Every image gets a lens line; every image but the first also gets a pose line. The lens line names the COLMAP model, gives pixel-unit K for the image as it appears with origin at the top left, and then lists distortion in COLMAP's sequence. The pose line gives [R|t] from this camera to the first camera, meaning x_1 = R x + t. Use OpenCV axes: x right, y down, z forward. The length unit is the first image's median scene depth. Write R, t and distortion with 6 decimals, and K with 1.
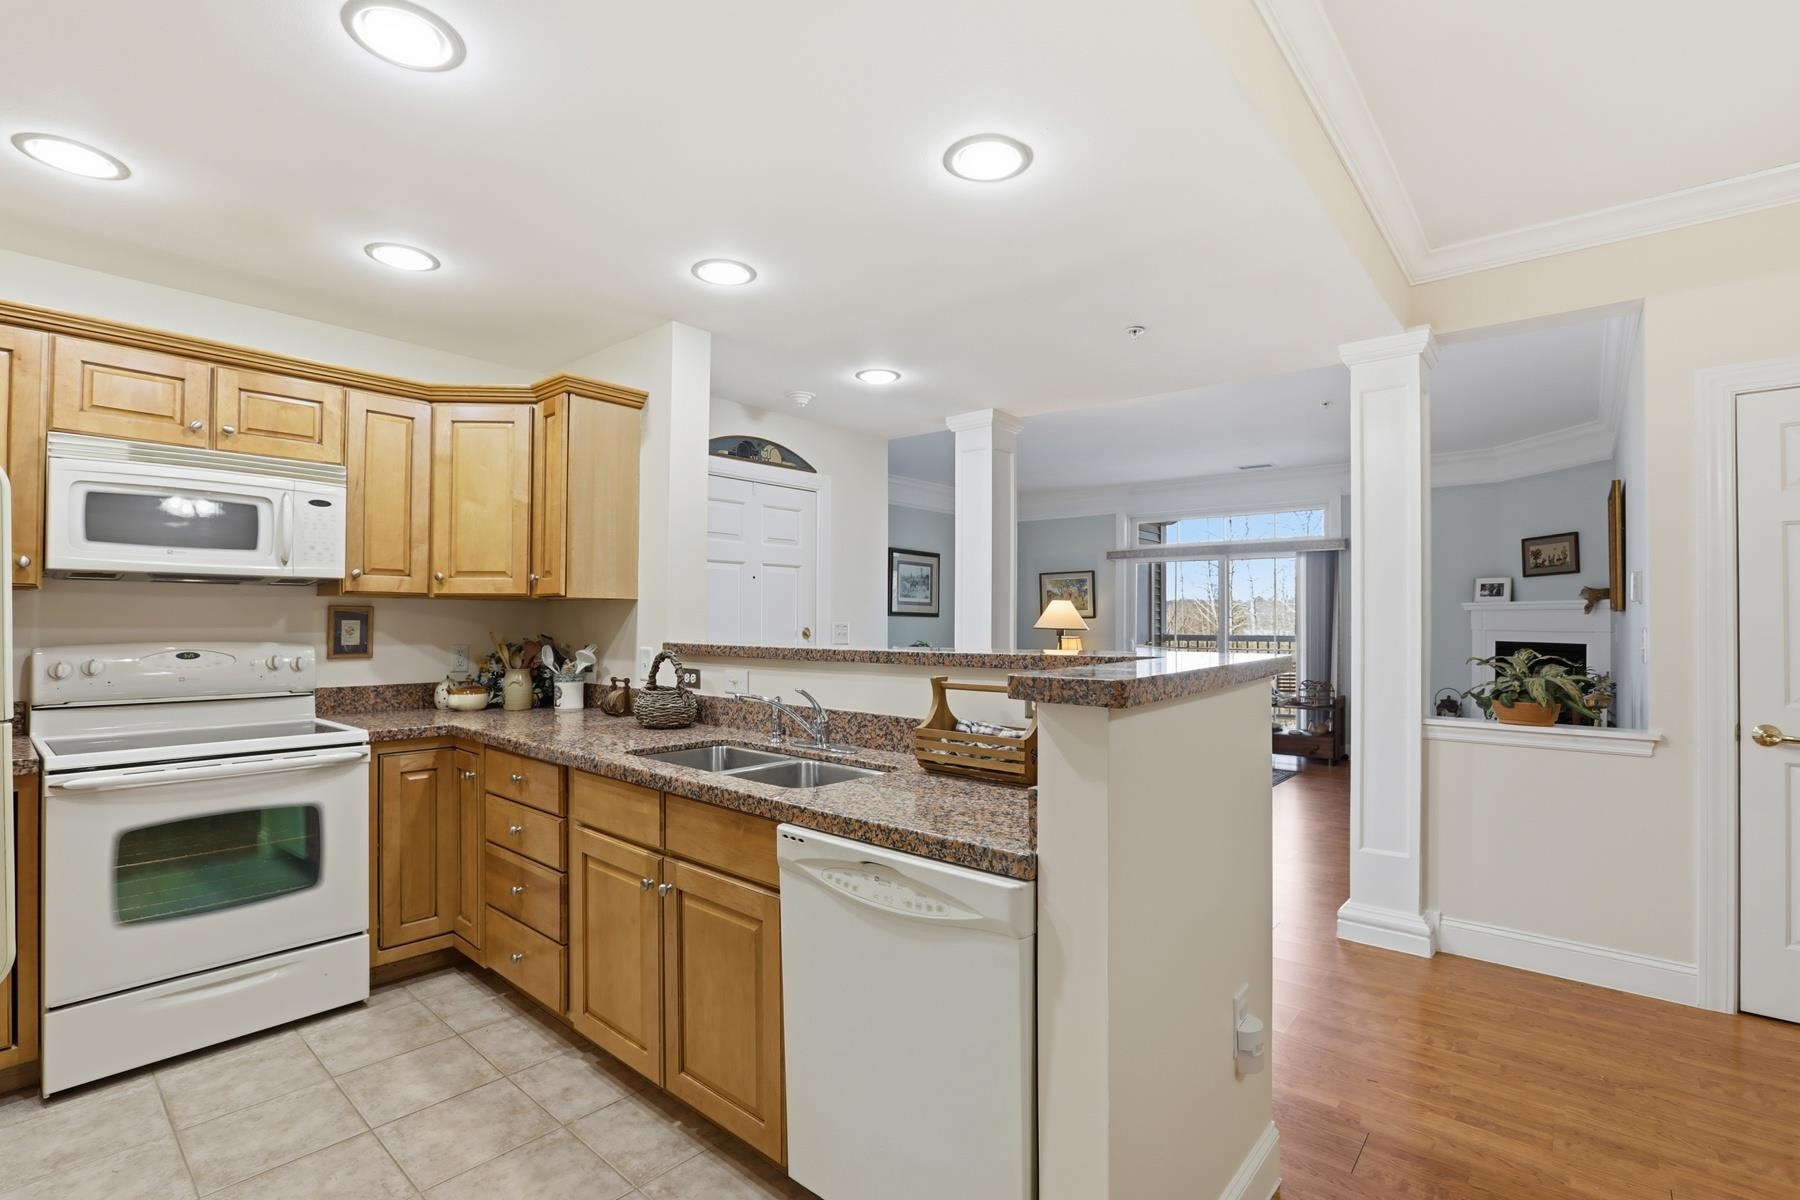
lens RADIAL K [[825.0, 0, 877.4], [0, 825.0, 606.0], [0, 0, 1]] dist [-0.059470, 0.024965]
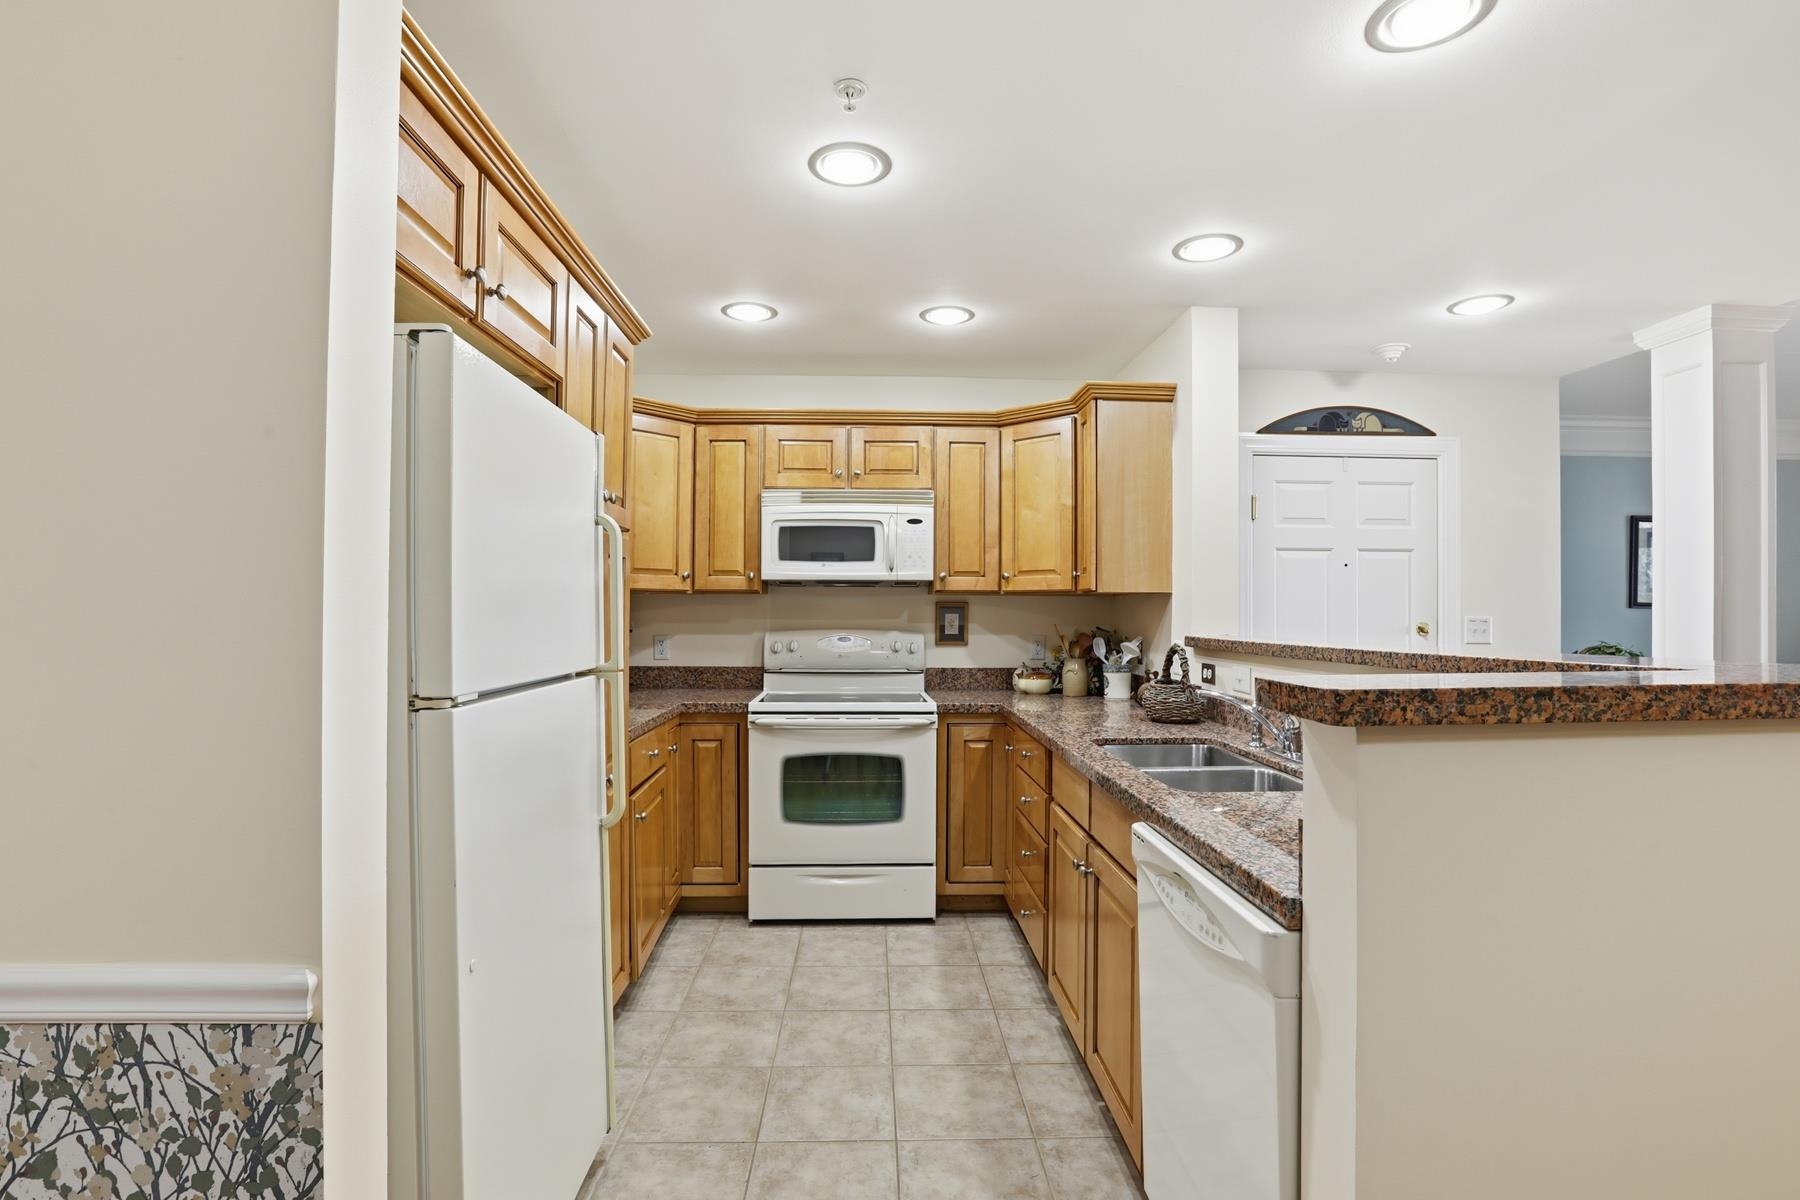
lens RADIAL K [[825.0, 0, 877.4], [0, 825.0, 606.0], [0, 0, 1]] dist [-0.059470, 0.024965]
pose [[0.688407, -0.006057, -0.725300, 0.210944], [0.010687, 0.999941, 0.001792, 0.002581], [0.725246, -0.008985, 0.688431, 0.063042]]
